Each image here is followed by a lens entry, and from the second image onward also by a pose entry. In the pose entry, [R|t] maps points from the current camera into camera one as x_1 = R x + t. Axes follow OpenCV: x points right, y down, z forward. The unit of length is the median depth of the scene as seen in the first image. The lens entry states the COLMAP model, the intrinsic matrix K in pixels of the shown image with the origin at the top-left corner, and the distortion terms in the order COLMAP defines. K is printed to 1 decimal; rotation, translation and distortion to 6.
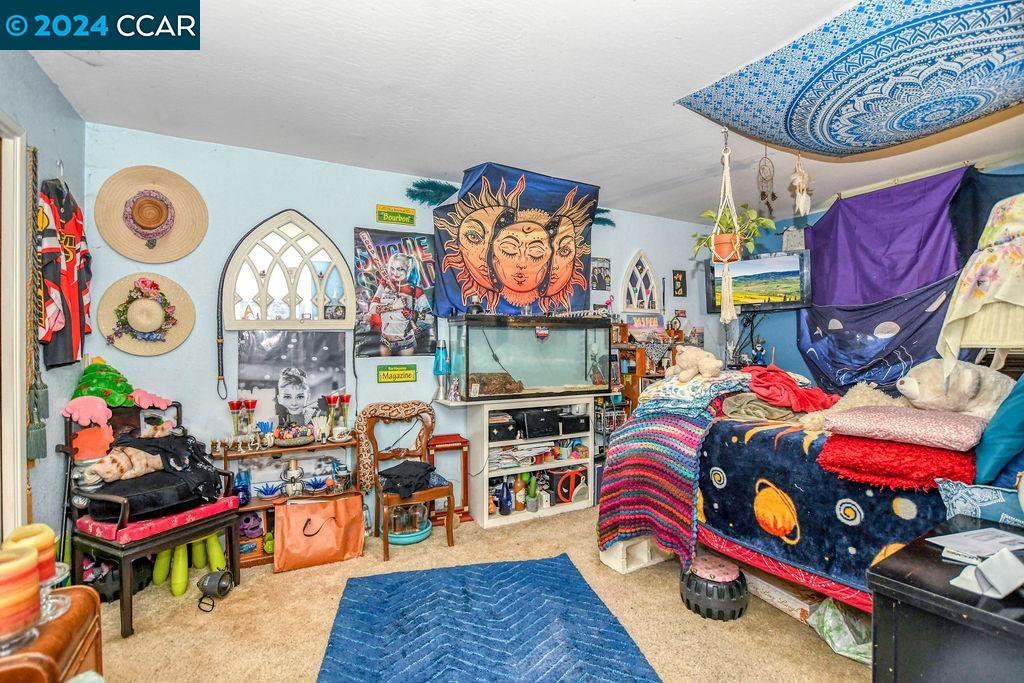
lens RADIAL K [[482.4, 0, 512.1], [0, 482.4, 343.6], [0, 0, 1]] dist [-0.024302, 0.000425]
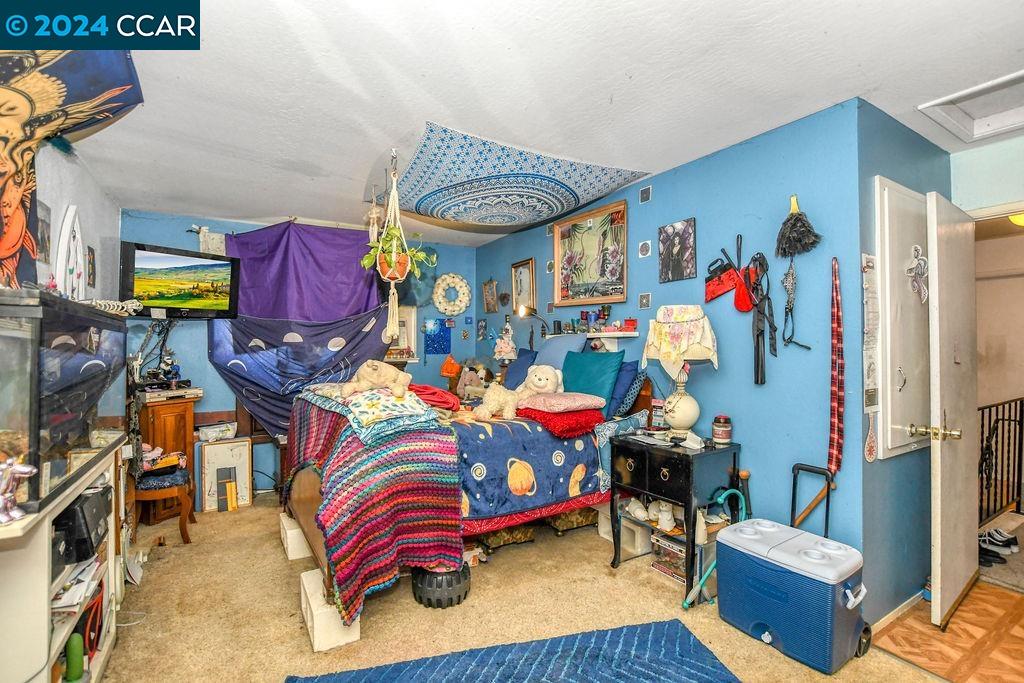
lens RADIAL K [[482.4, 0, 513.3], [0, 482.4, 347.6], [0, 0, 1]] dist [-0.024302, 0.000425]
pose [[-0.059579, 0.007788, 0.998193, -0.682995], [-0.000510, 0.999969, -0.007832, -0.014639], [-0.998223, -0.000976, -0.059574, 0.883566]]
